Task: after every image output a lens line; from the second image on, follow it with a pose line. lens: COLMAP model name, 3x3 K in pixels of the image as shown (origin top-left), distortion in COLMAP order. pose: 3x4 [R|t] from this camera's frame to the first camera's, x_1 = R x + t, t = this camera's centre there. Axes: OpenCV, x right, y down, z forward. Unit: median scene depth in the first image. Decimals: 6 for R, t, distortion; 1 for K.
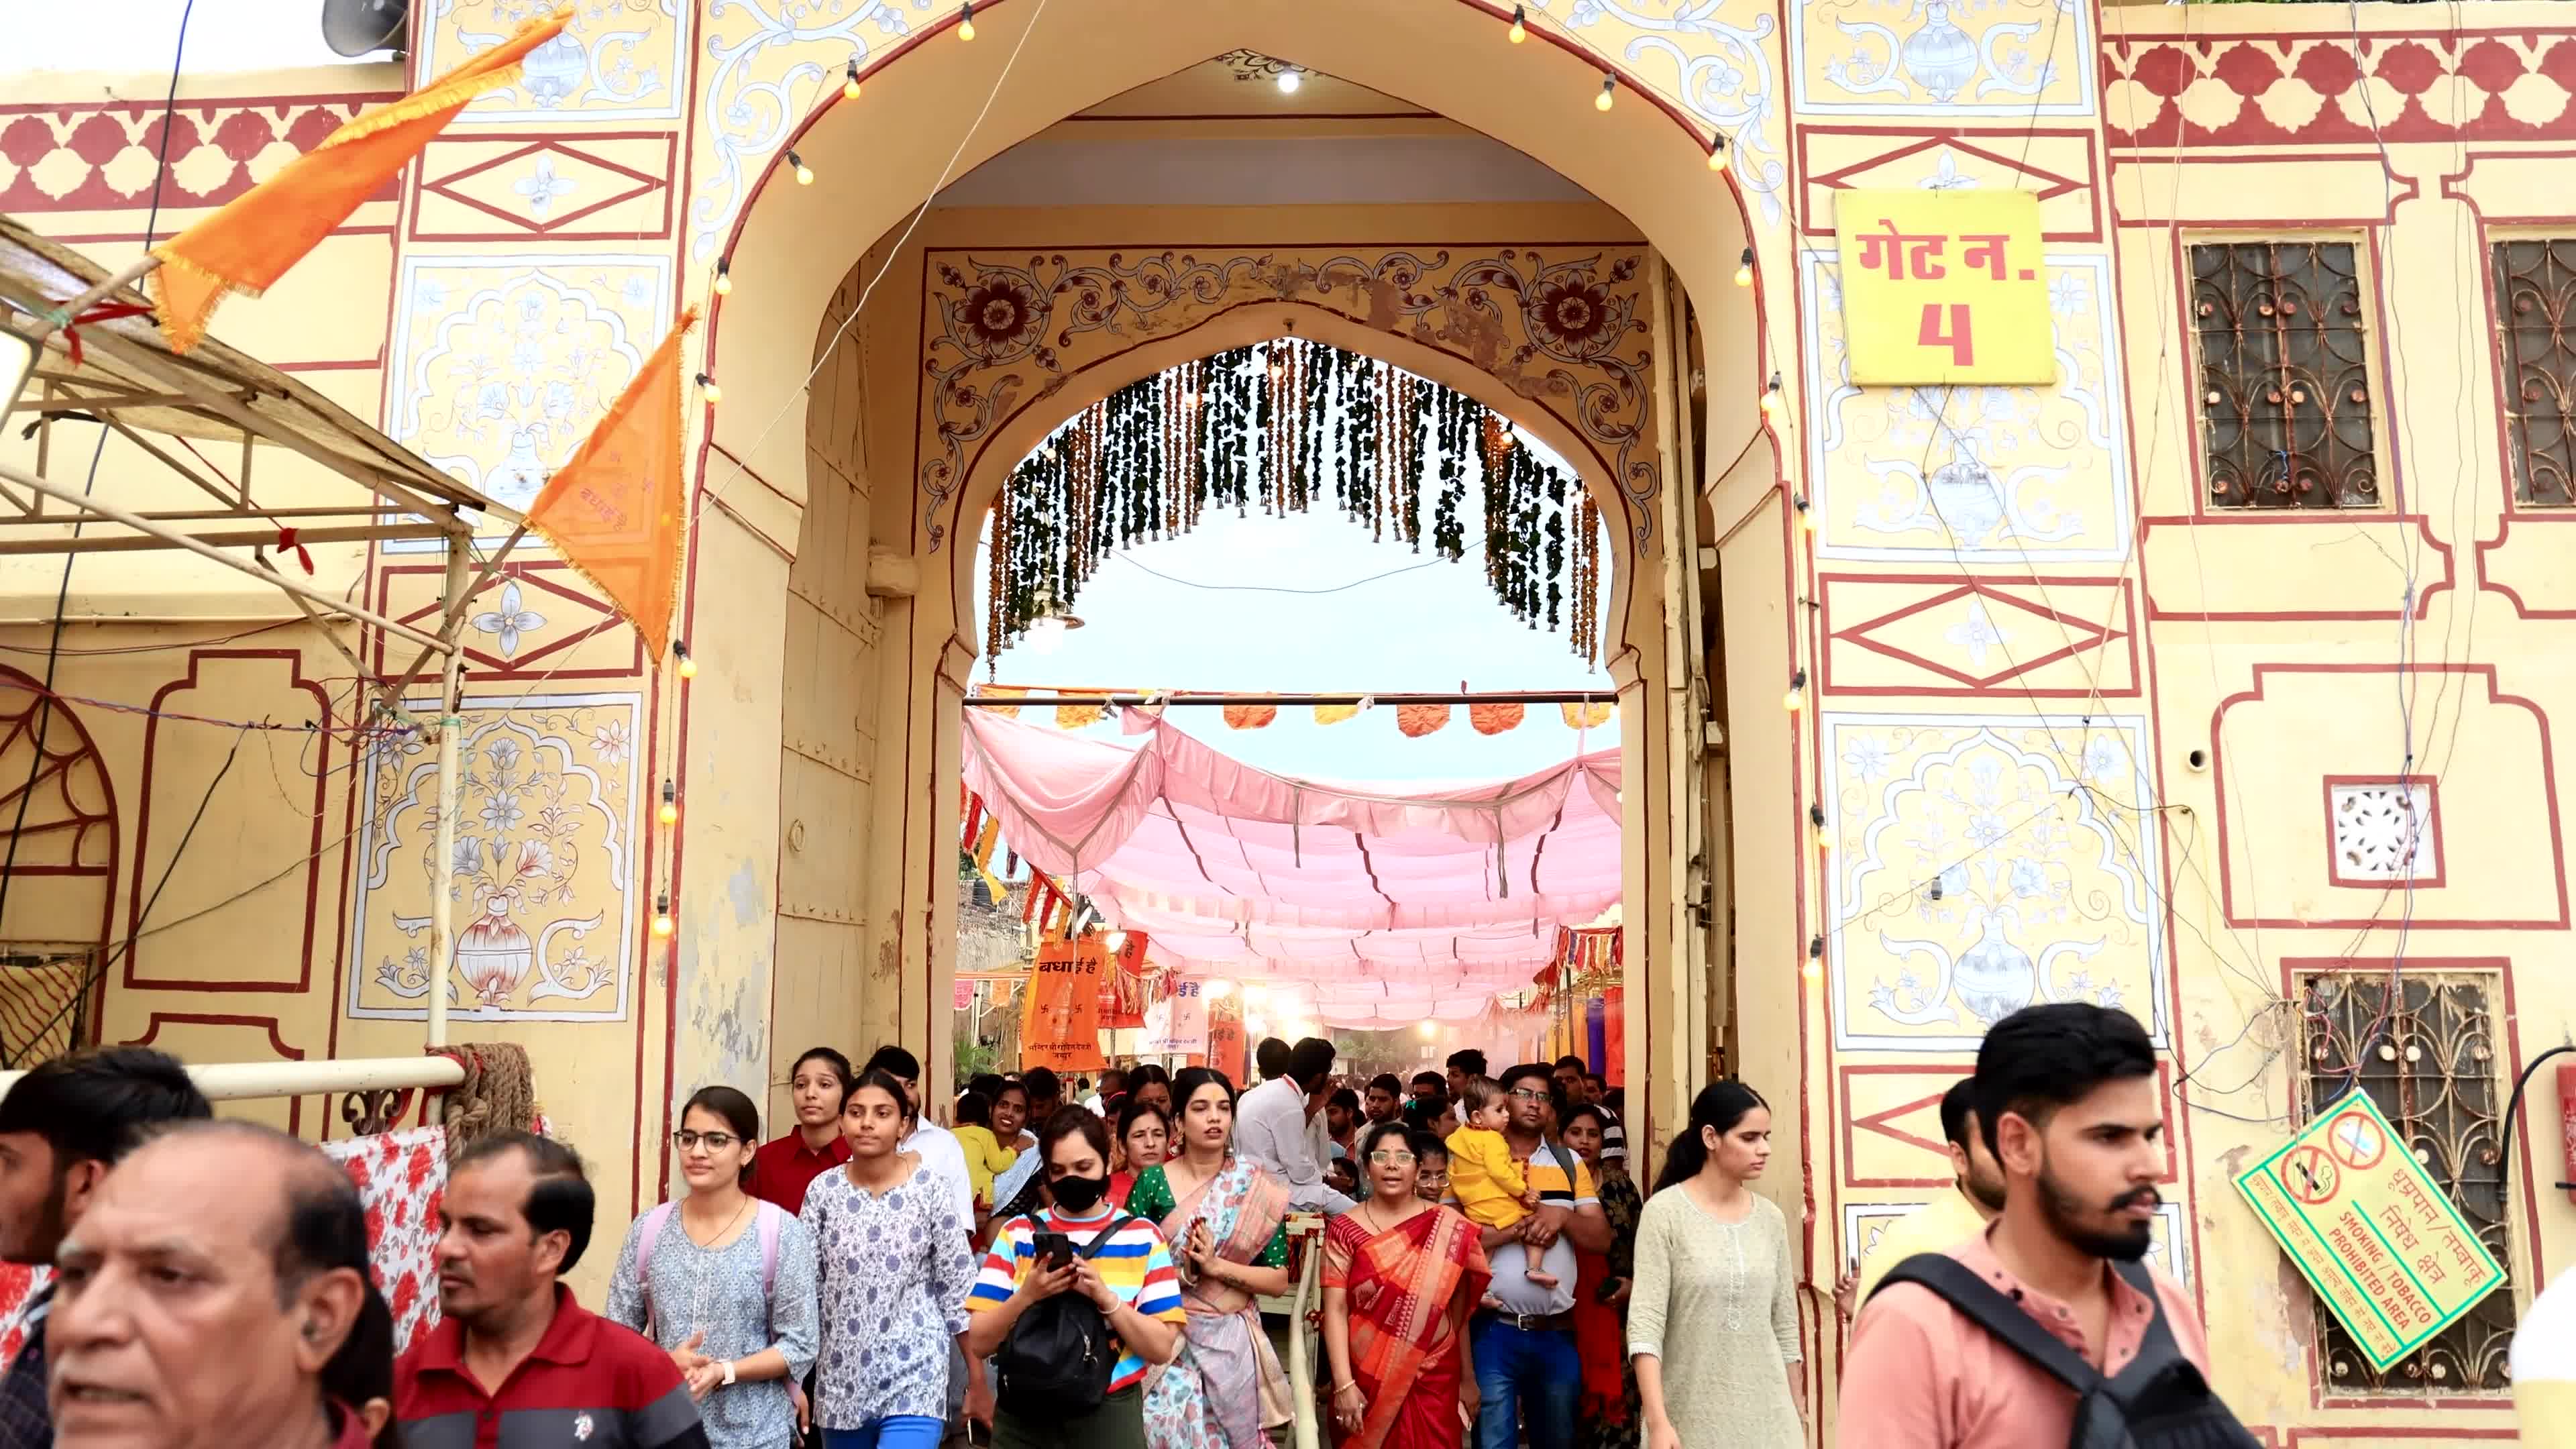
lens RADIAL K [[1716.9, 0, 1291.5], [0, 1716.9, 622.7], [0, 0, 1]] dist [-0.037064, 0.027938]
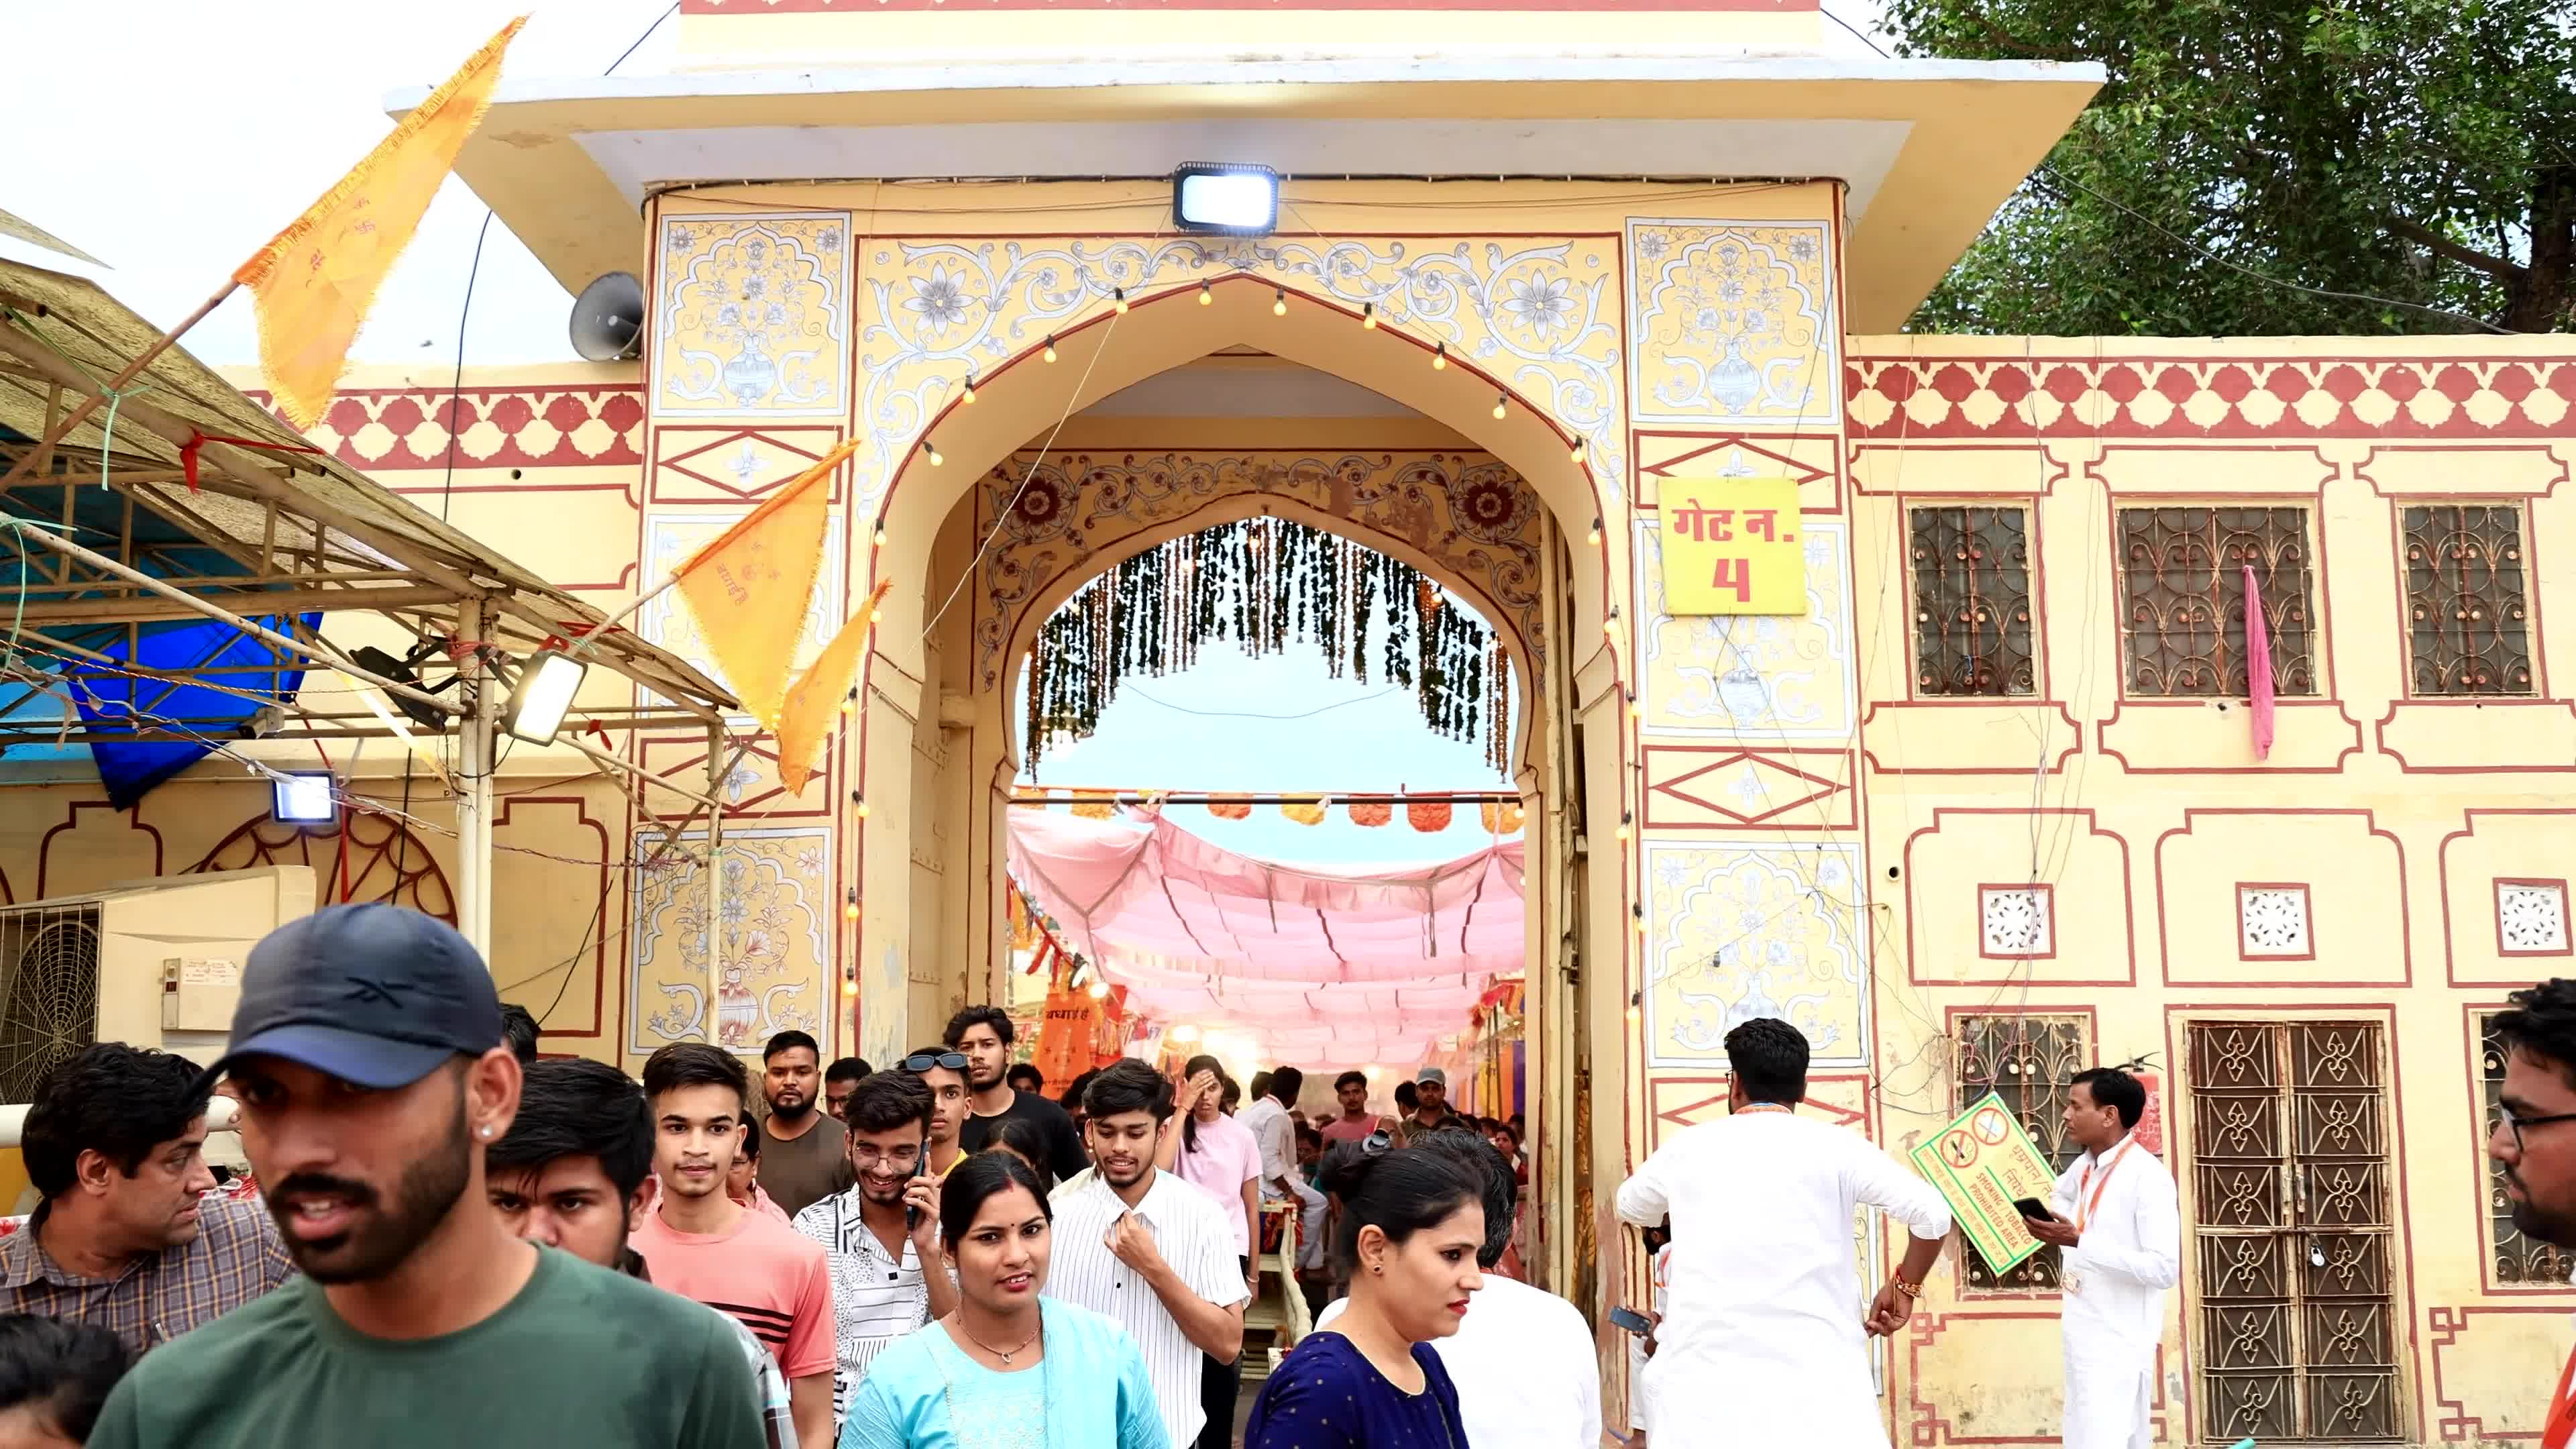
lens RADIAL K [[1759.1, 0, 1288.0], [0, 1759.1, 724.5], [0, 0, 1]] dist [0.002275, 0.000651]
pose [[0.999494, -0.000134, 0.031798, -0.040432], [-0.000988, 0.999378, 0.035243, -0.093861], [-0.031783, -0.035256, 0.998873, -0.467996]]
